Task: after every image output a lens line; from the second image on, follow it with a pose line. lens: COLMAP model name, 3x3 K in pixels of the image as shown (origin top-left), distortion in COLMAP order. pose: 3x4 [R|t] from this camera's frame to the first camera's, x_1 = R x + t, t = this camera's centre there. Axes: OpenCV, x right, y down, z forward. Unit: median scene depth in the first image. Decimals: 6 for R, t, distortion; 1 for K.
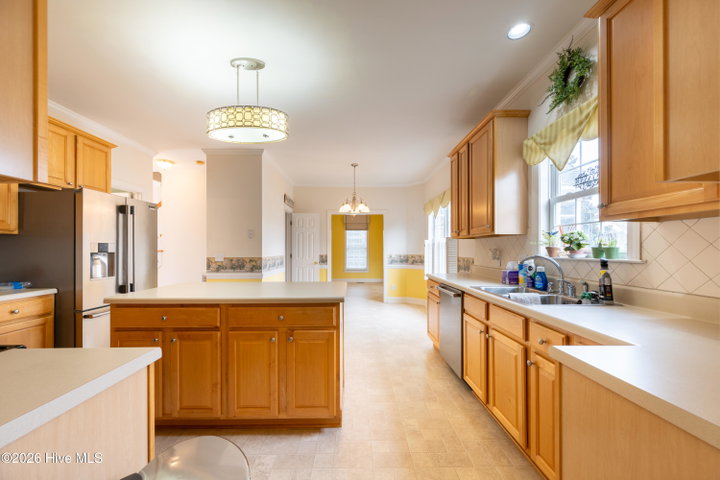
lens RADIAL K [[279.4, 0, 361.6], [0, 279.4, 246.7], [0, 0, 1]] dist [-0.001496, -0.000016]
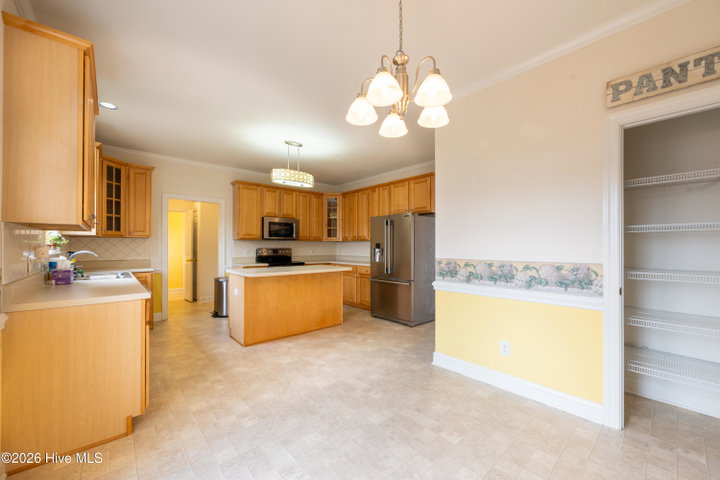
lens RADIAL K [[279.4, 0, 361.6], [0, 279.4, 246.7], [0, 0, 1]] dist [-0.001496, -0.000016]
pose [[-0.760961, -0.002935, -0.648791, 0.218098], [0.006270, 0.999910, -0.011877, 0.012705], [0.648767, -0.013105, -0.760874, 1.353753]]
